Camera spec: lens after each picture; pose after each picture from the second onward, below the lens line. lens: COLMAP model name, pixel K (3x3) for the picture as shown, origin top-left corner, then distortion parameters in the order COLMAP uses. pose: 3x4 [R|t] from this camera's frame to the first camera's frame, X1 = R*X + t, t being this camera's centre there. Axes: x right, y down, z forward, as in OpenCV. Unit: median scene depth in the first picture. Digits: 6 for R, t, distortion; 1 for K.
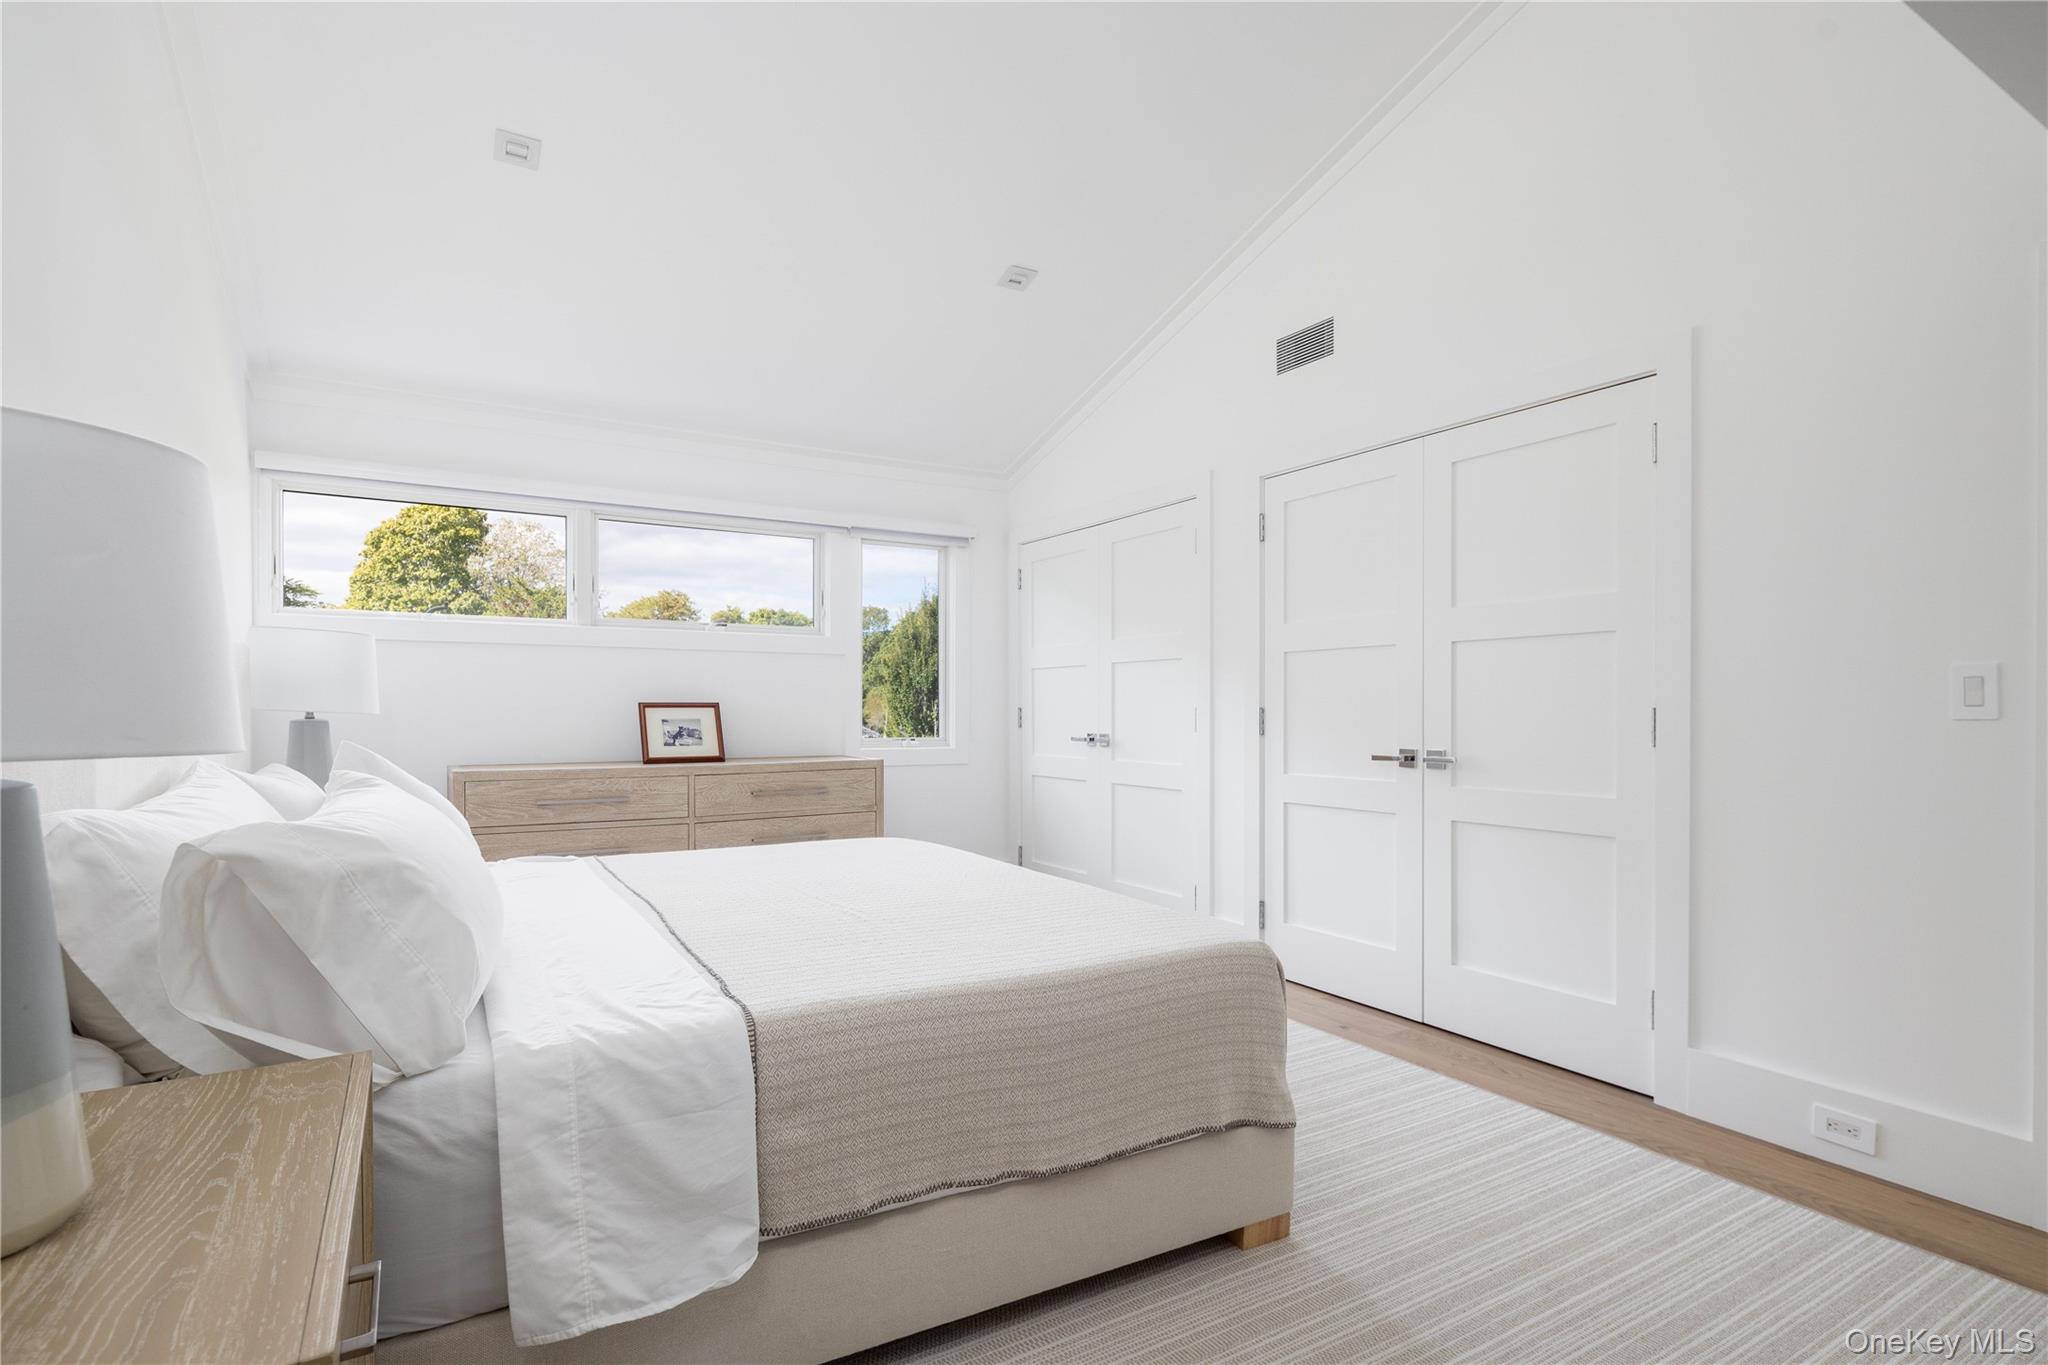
lens RADIAL K [[1027.7, 0, 1015.6], [0, 1027.7, 695.2], [0, 0, 1]] dist [0.004760, 0.000380]
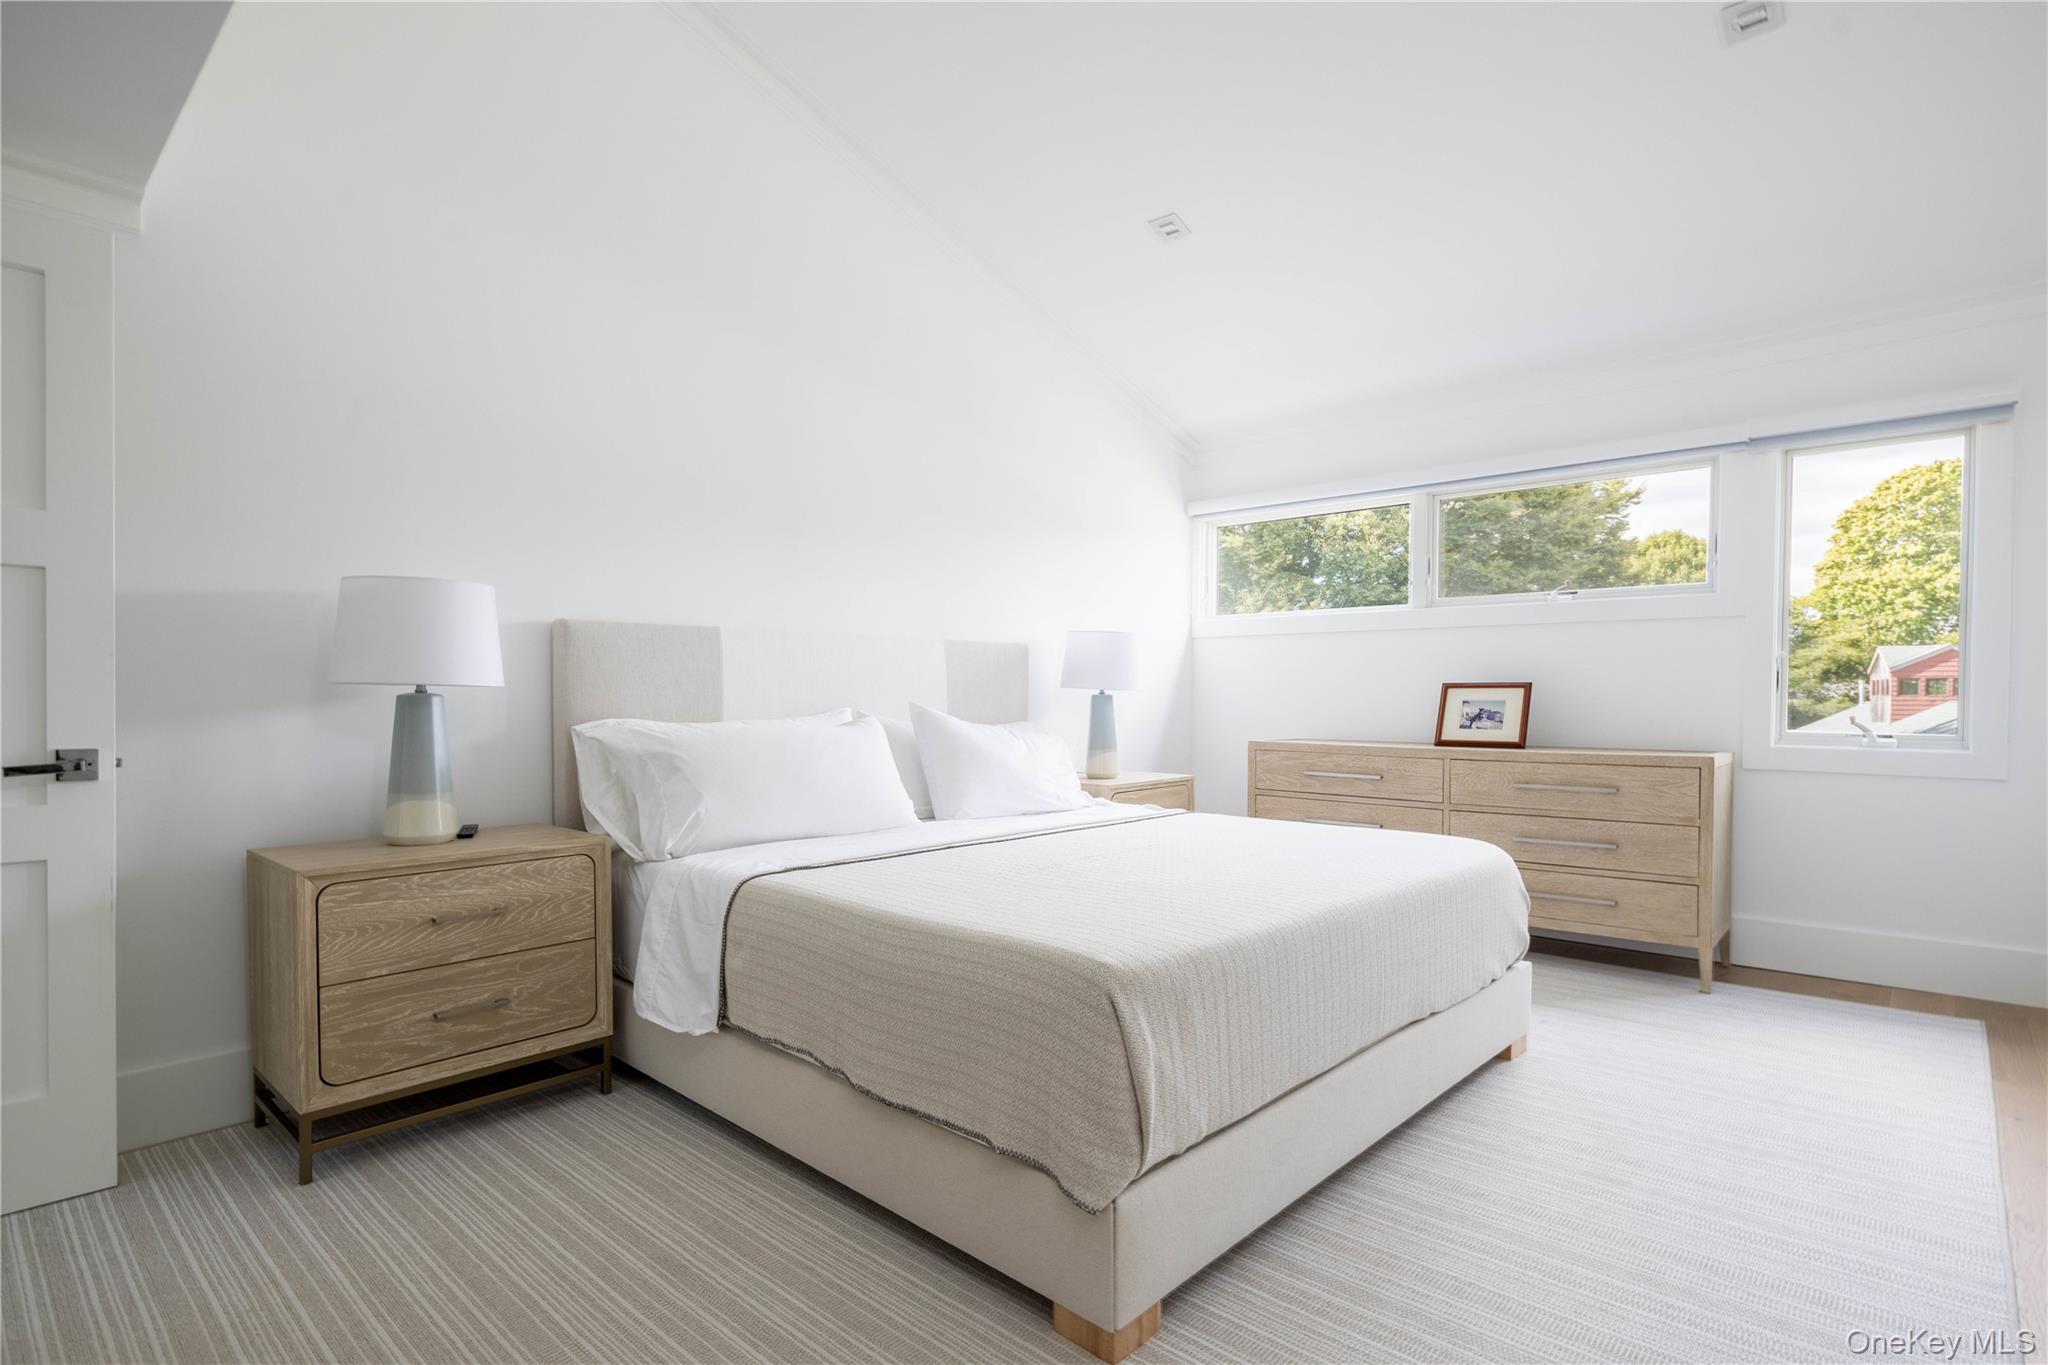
lens RADIAL K [[1027.7, 0, 1015.6], [0, 1027.7, 695.2], [0, 0, 1]] dist [0.004760, 0.000380]
pose [[0.280632, -0.003577, -0.959809, 0.452915], [0.004837, 0.999986, -0.002312, 0.018969], [0.959803, -0.003994, 0.280646, 0.340156]]
